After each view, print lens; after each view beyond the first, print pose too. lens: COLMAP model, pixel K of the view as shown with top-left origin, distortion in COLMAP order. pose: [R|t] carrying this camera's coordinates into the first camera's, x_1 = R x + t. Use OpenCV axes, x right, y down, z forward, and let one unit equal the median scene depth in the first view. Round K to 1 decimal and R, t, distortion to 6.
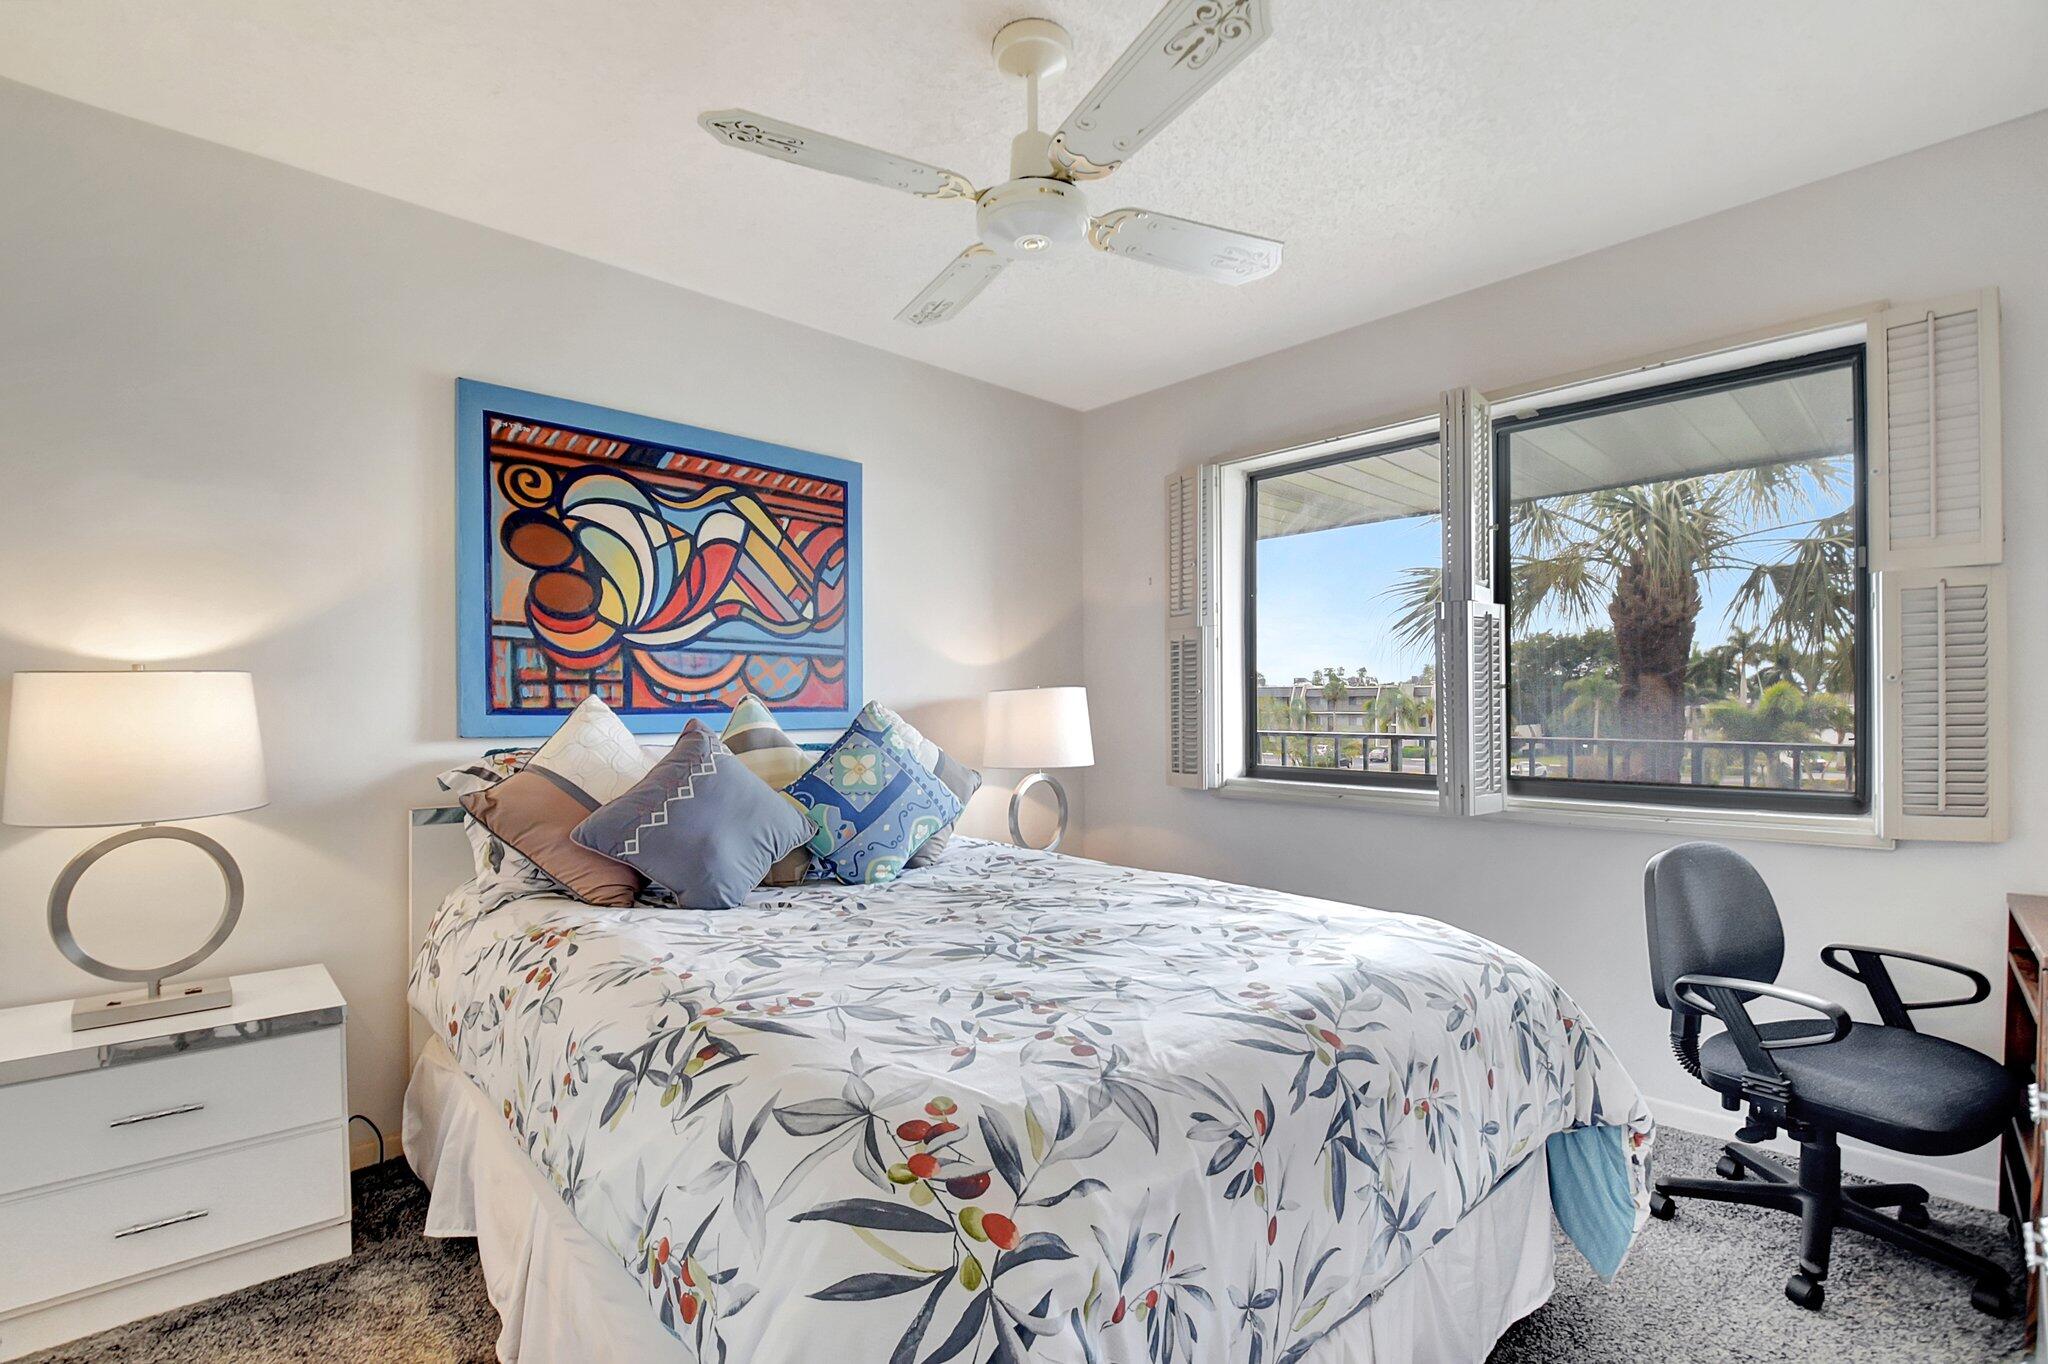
lens RADIAL K [[921.5, 0, 1010.5], [0, 921.5, 691.0], [0, 0, 1]] dist [-0.015522, -0.006138]
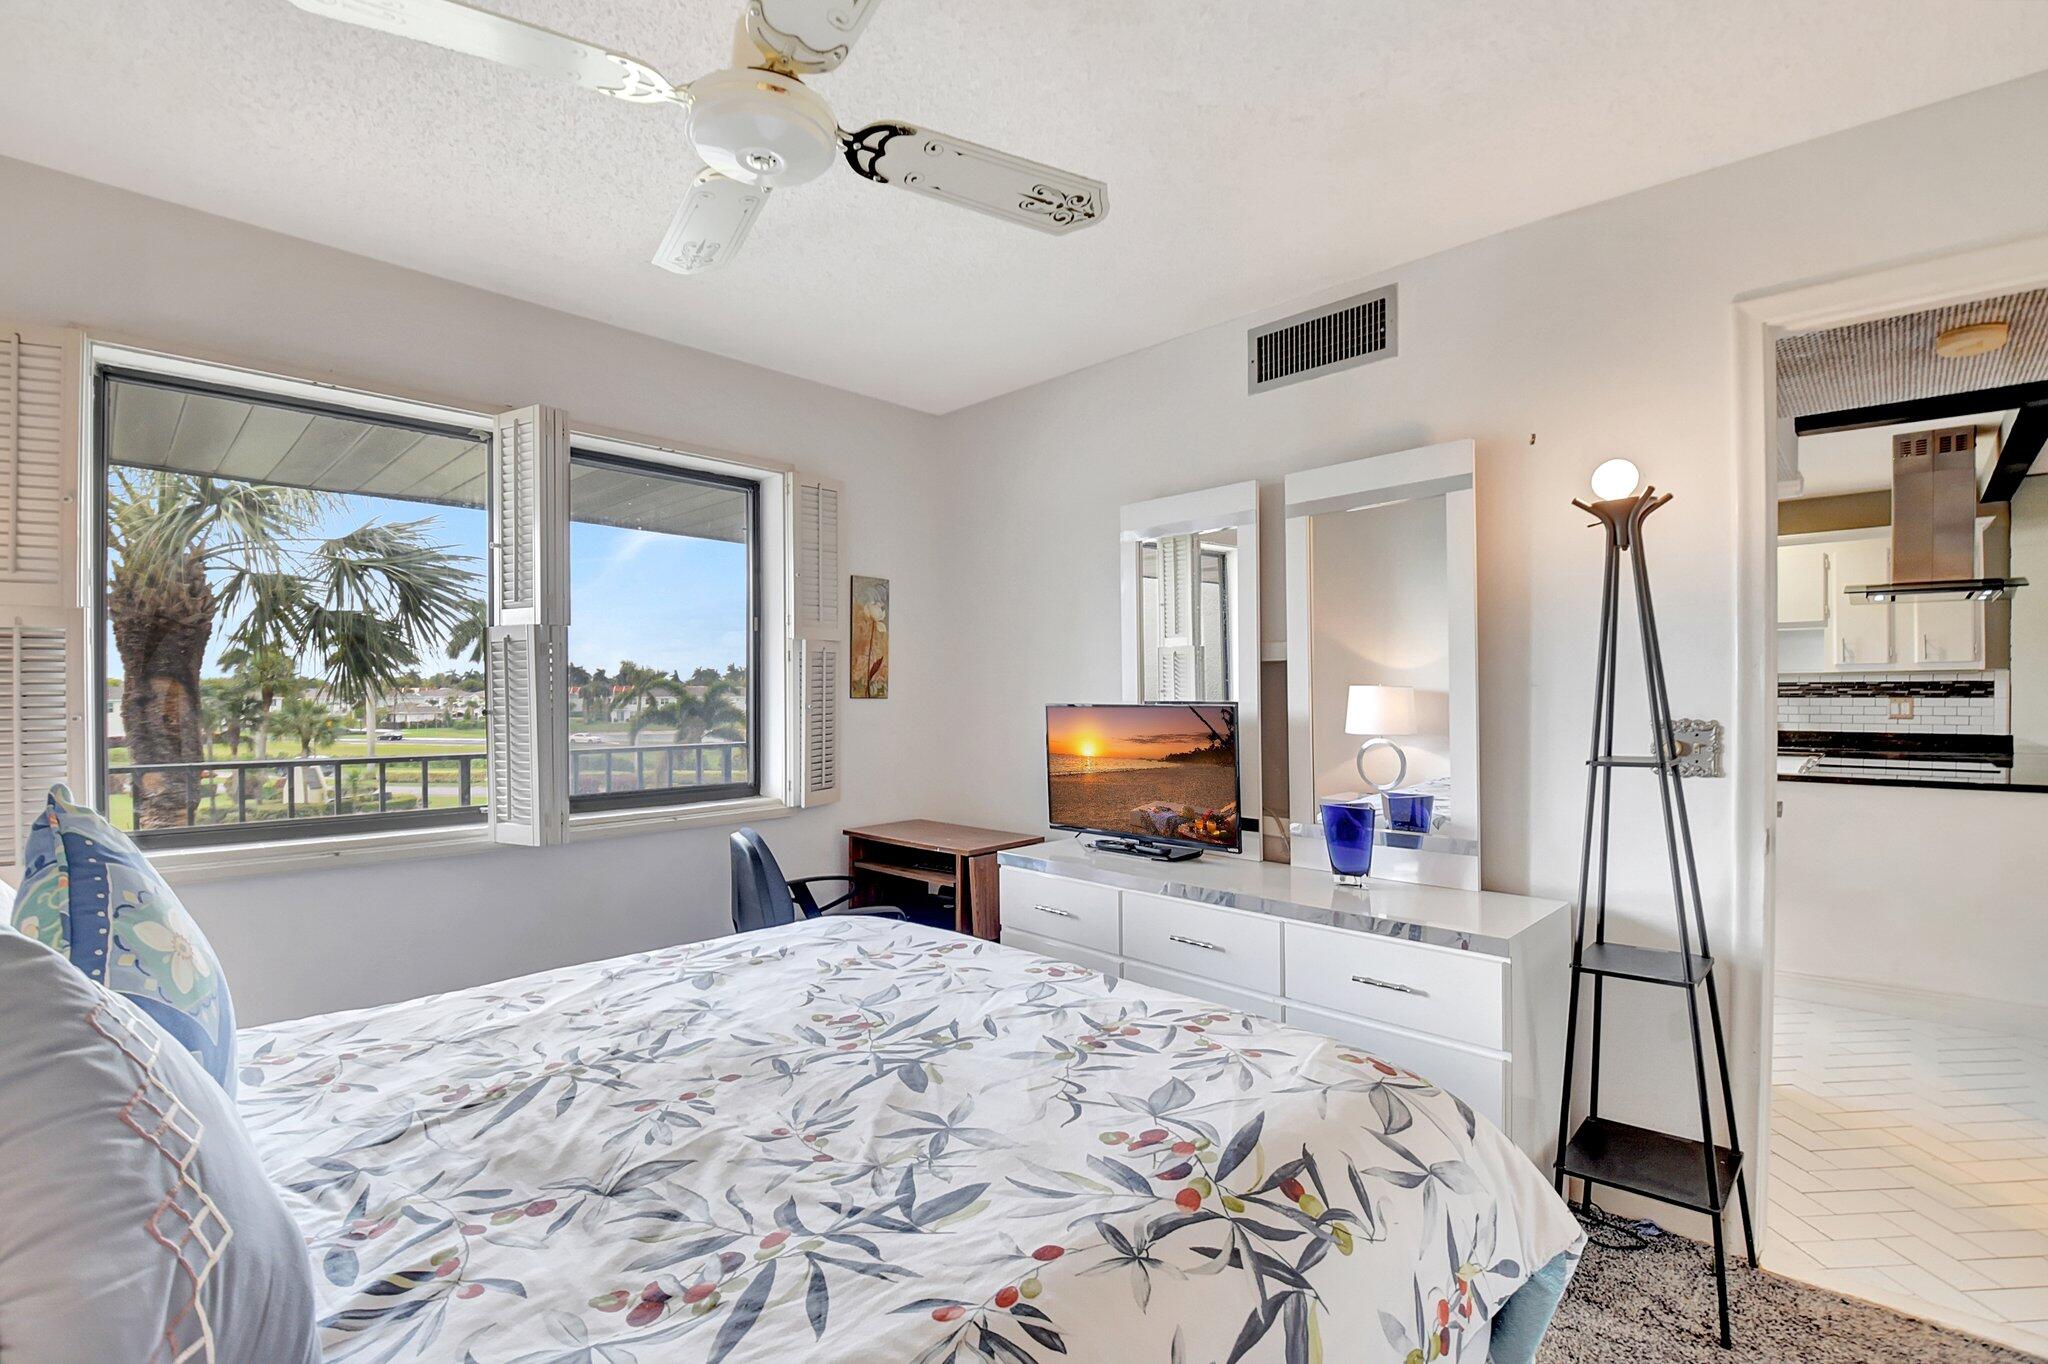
lens RADIAL K [[921.5, 0, 1012.8], [0, 921.5, 692.7], [0, 0, 1]] dist [-0.015522, -0.006138]
pose [[-0.025901, -0.007466, 0.999637, -0.997914], [-0.002328, 0.999970, 0.007408, -0.065926], [-0.999662, -0.002135, -0.025918, 1.089686]]
